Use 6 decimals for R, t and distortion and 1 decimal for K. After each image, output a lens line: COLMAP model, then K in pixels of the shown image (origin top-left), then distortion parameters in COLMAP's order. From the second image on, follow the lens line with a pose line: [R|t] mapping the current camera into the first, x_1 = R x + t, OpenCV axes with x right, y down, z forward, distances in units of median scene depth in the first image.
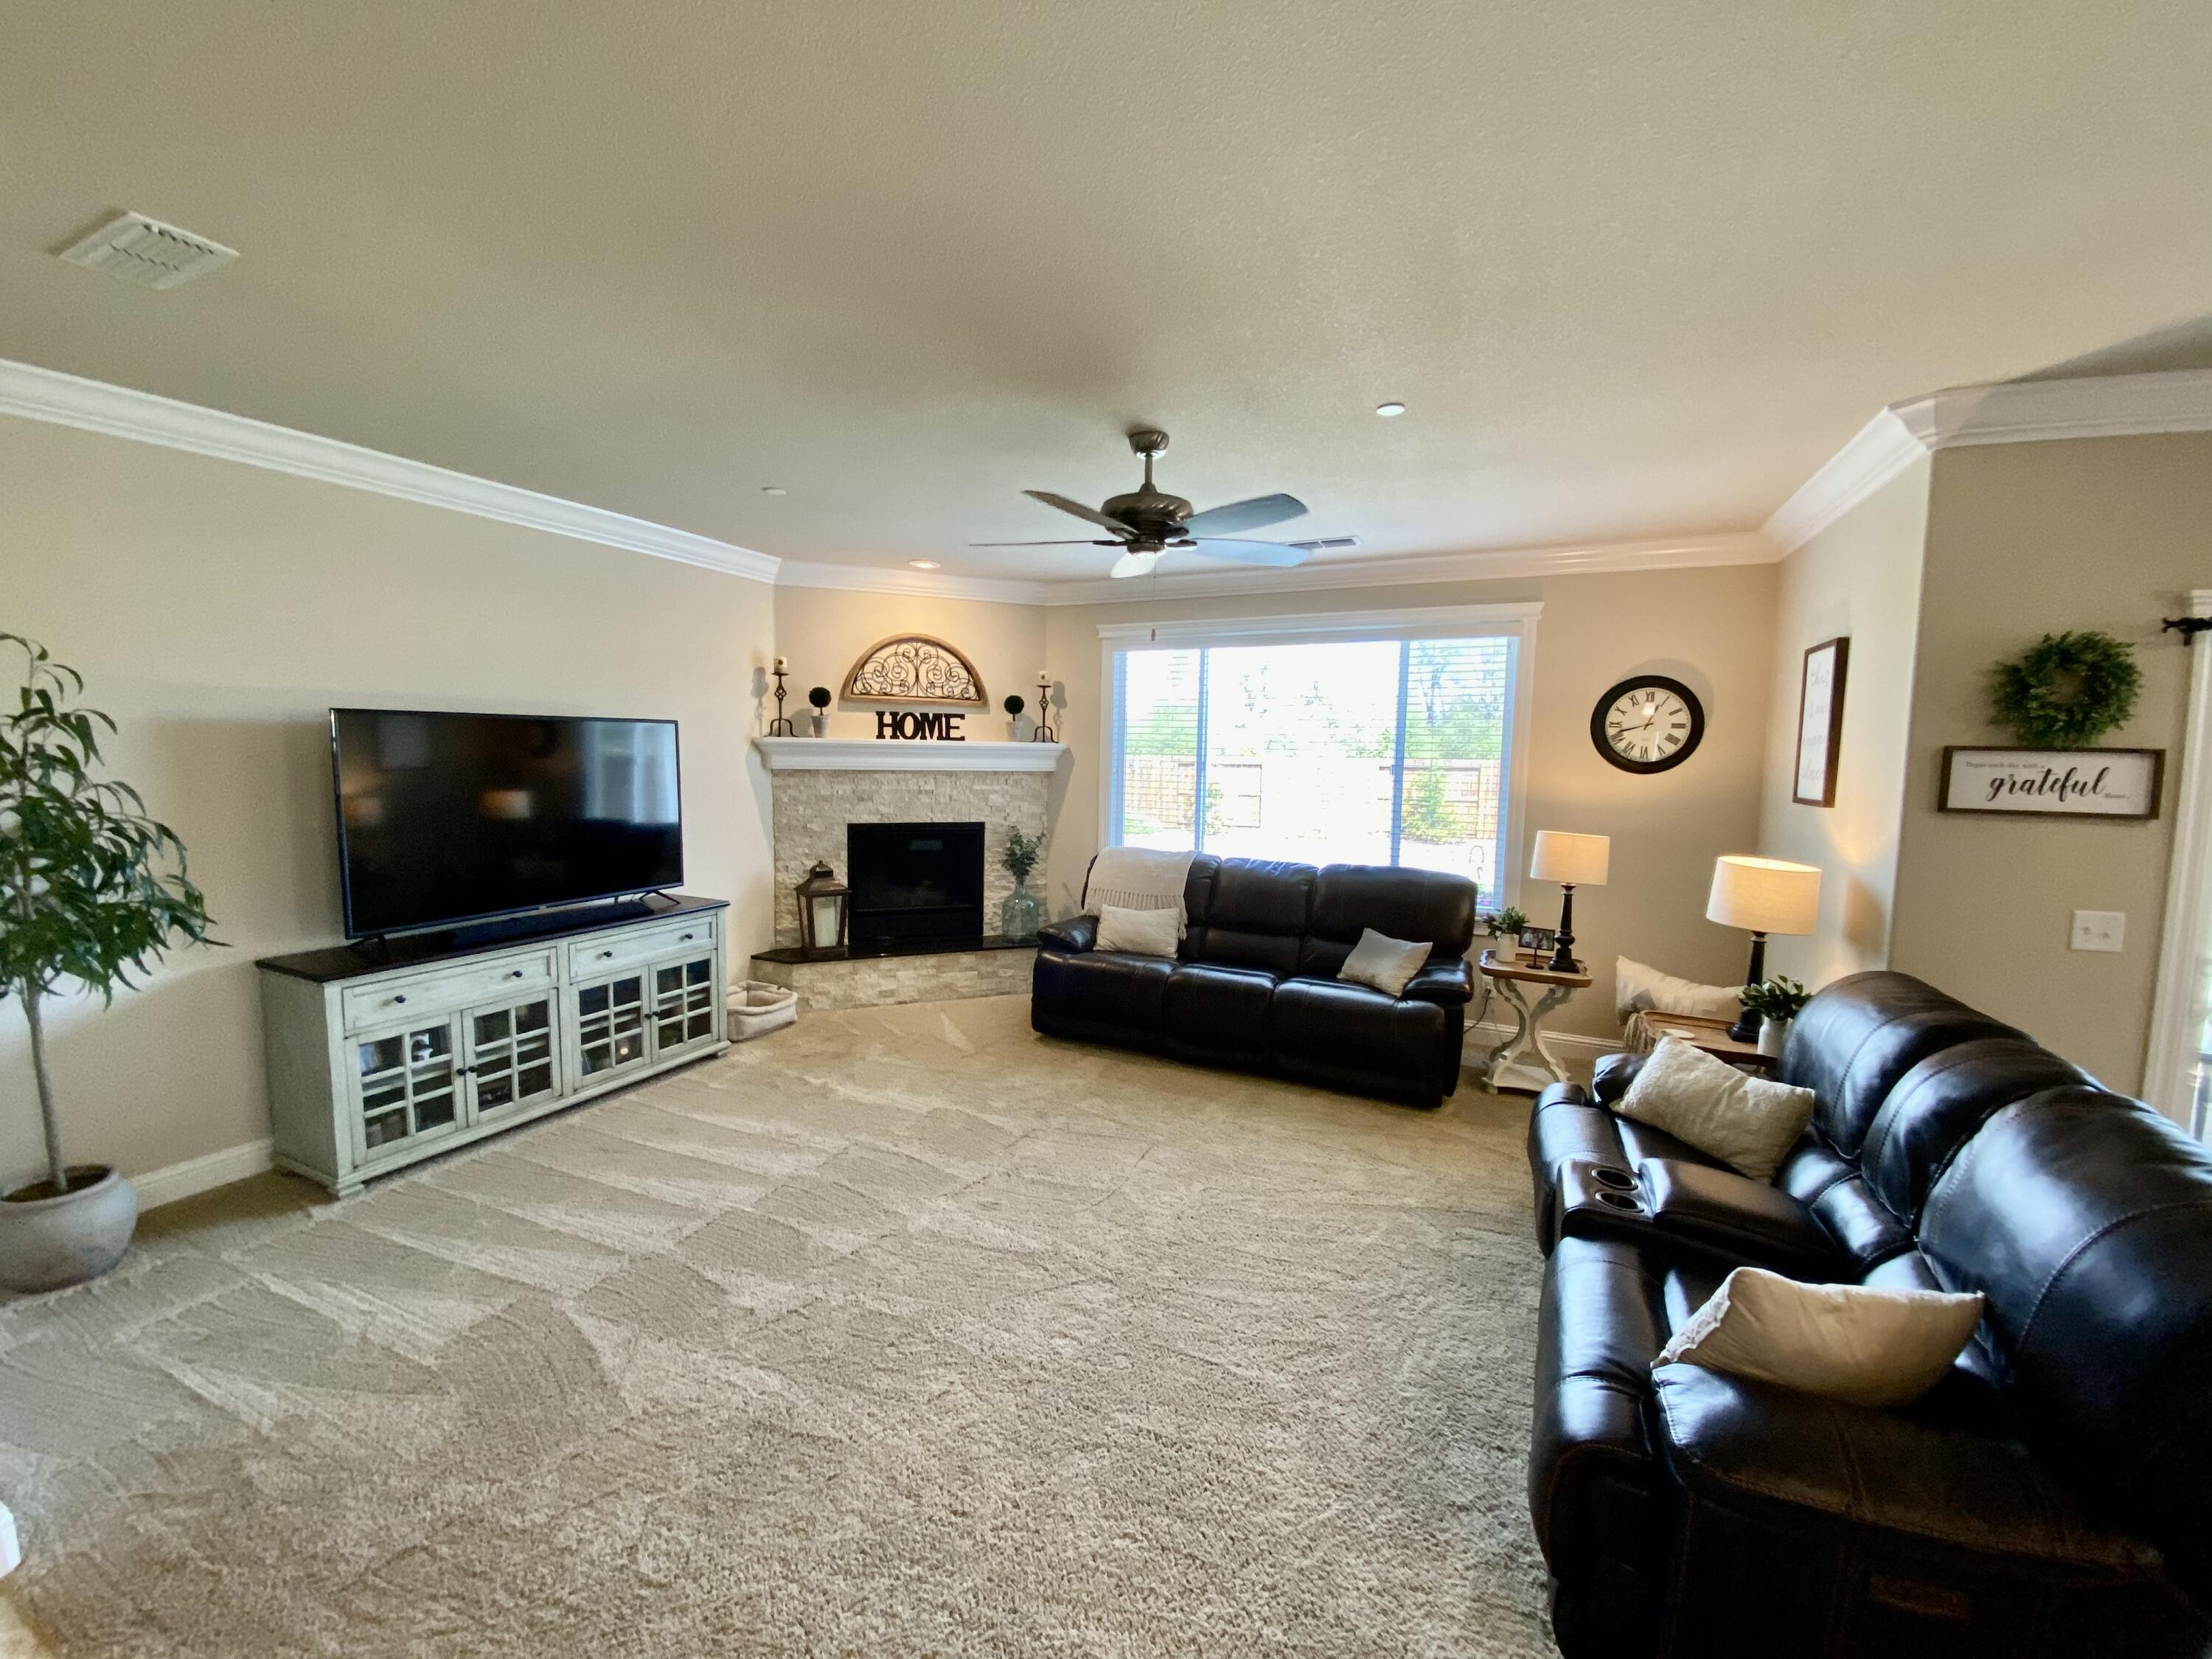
lens RADIAL K [[889.8, 0, 1106.7], [0, 889.8, 824.3], [0, 0, 1]] dist [0.053034, -0.037910]
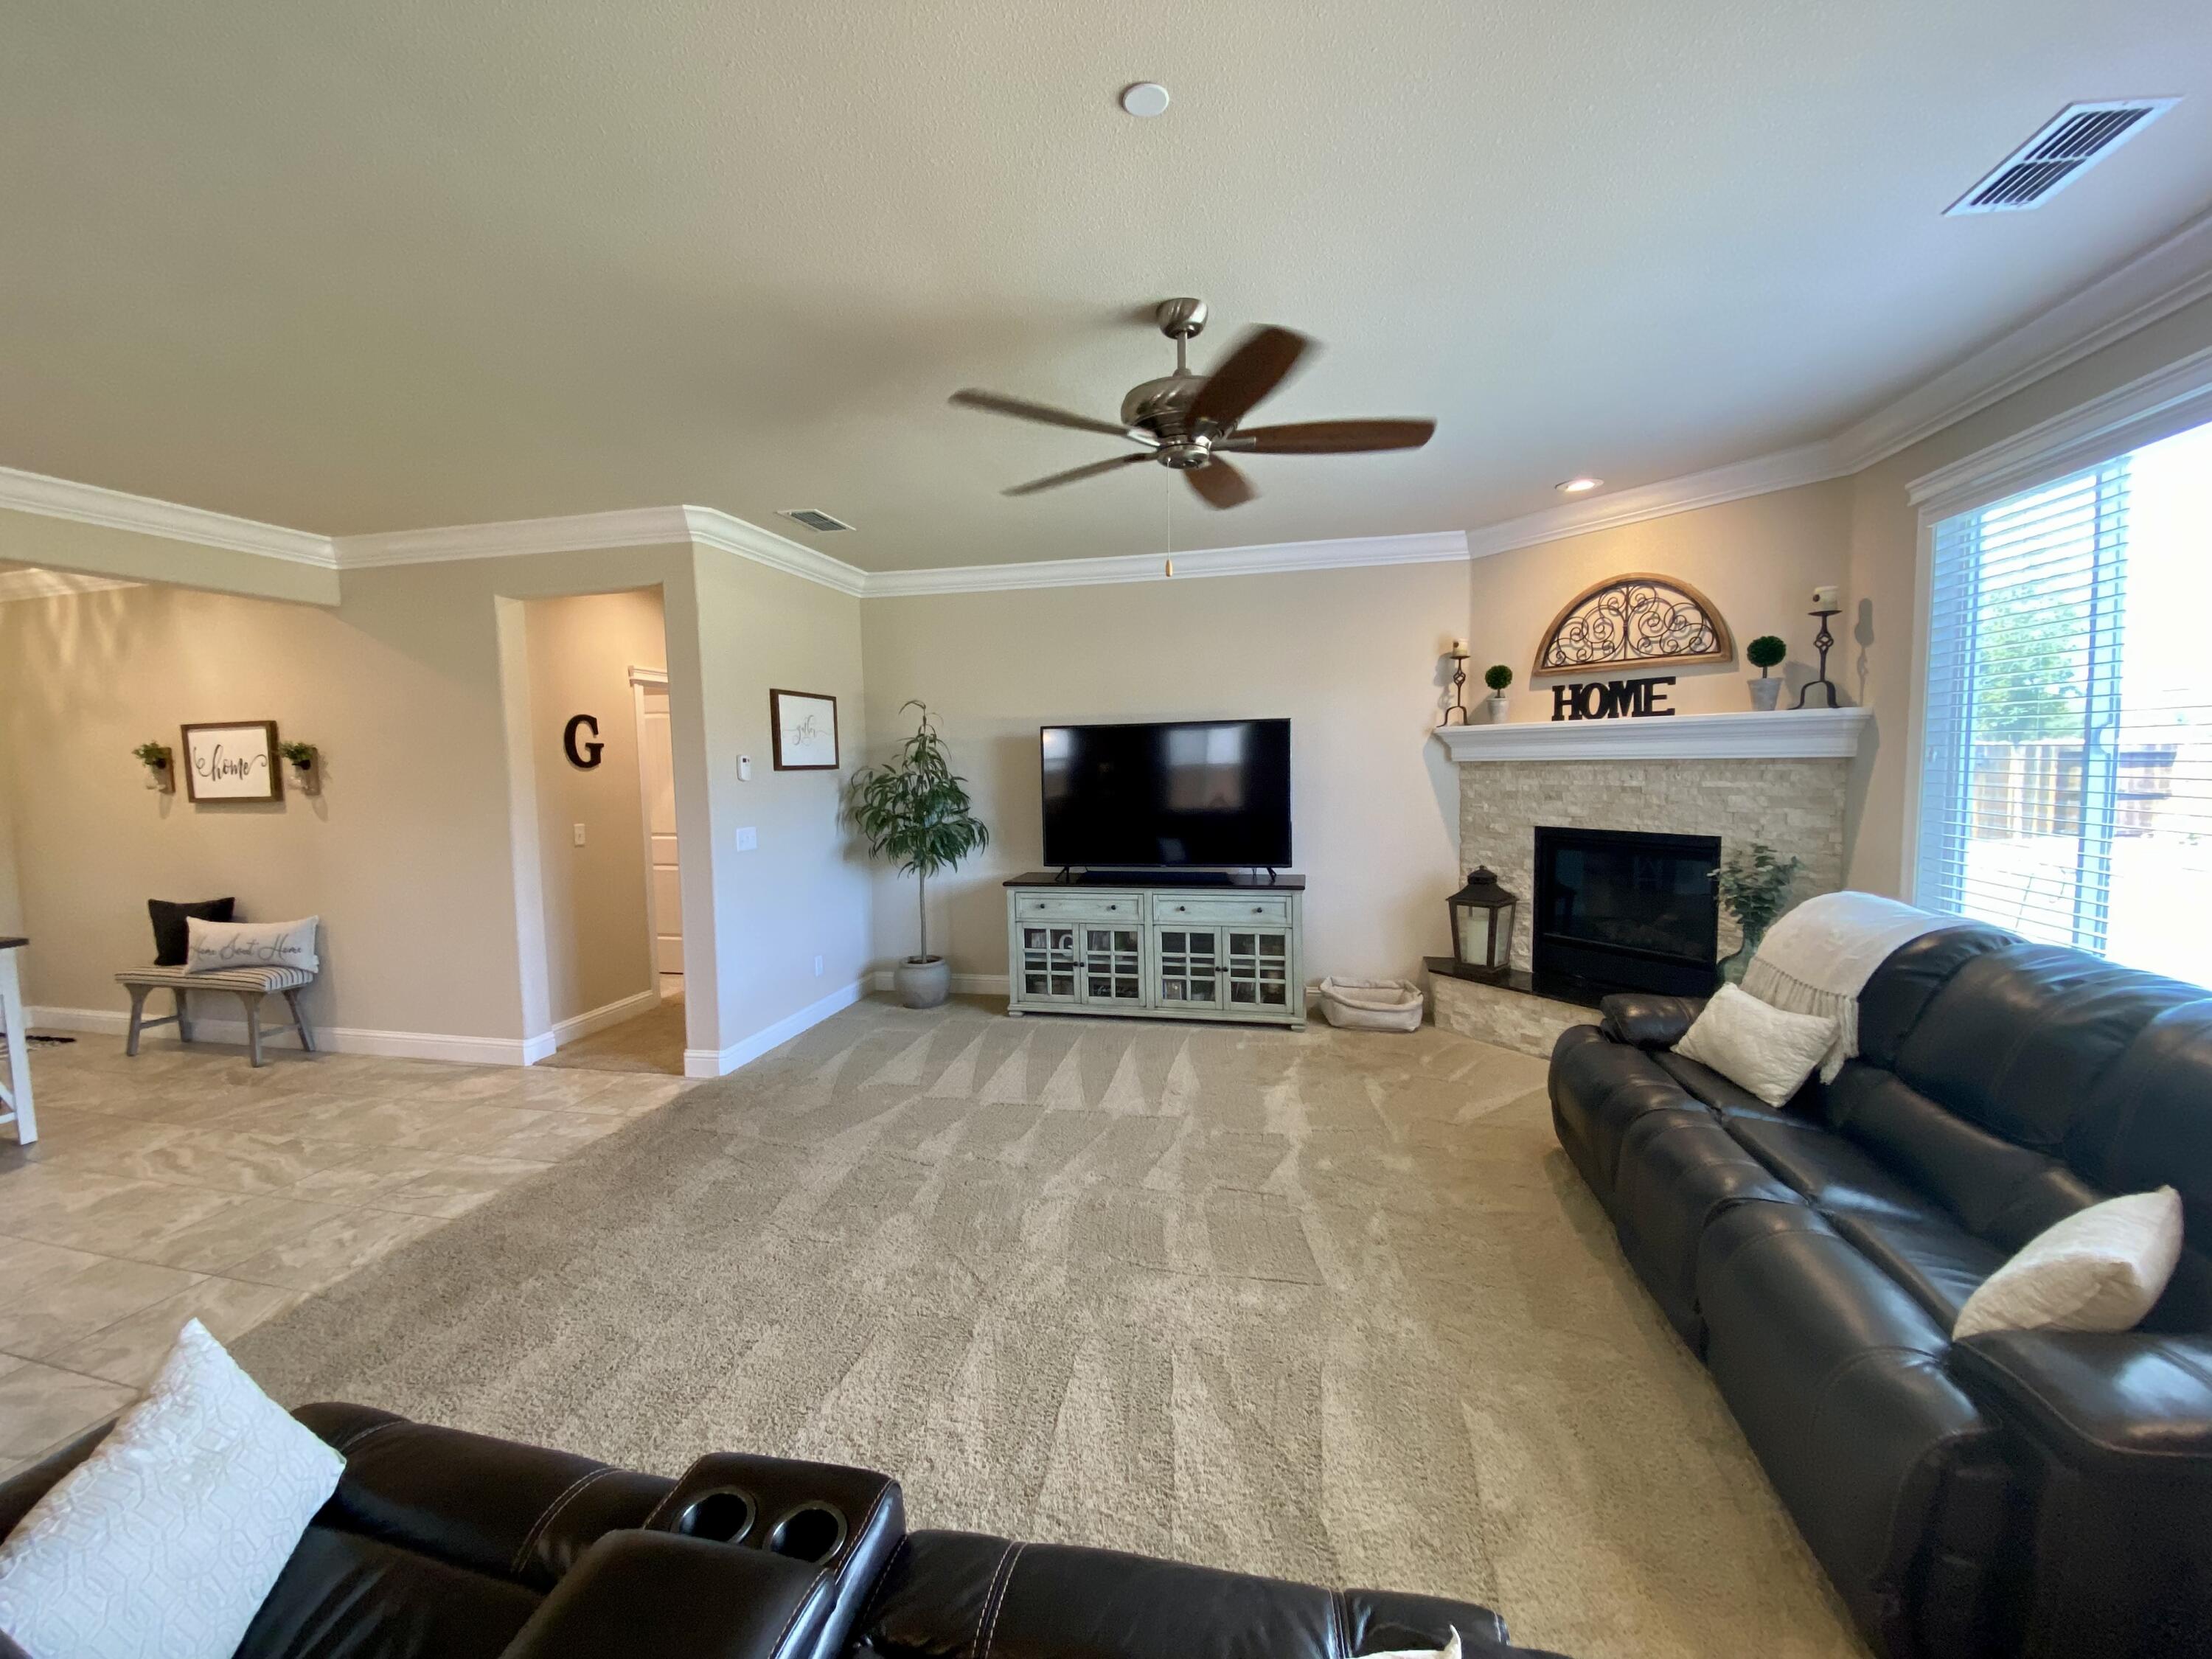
lens RADIAL K [[889.8, 0, 1106.7], [0, 889.8, 824.3], [0, 0, 1]] dist [0.053034, -0.037910]
pose [[0.213079, 0.049402, -0.975785, 0.493059], [-0.062127, 0.997385, 0.036929, -0.009656], [0.975058, 0.052754, 0.215591, 0.490676]]
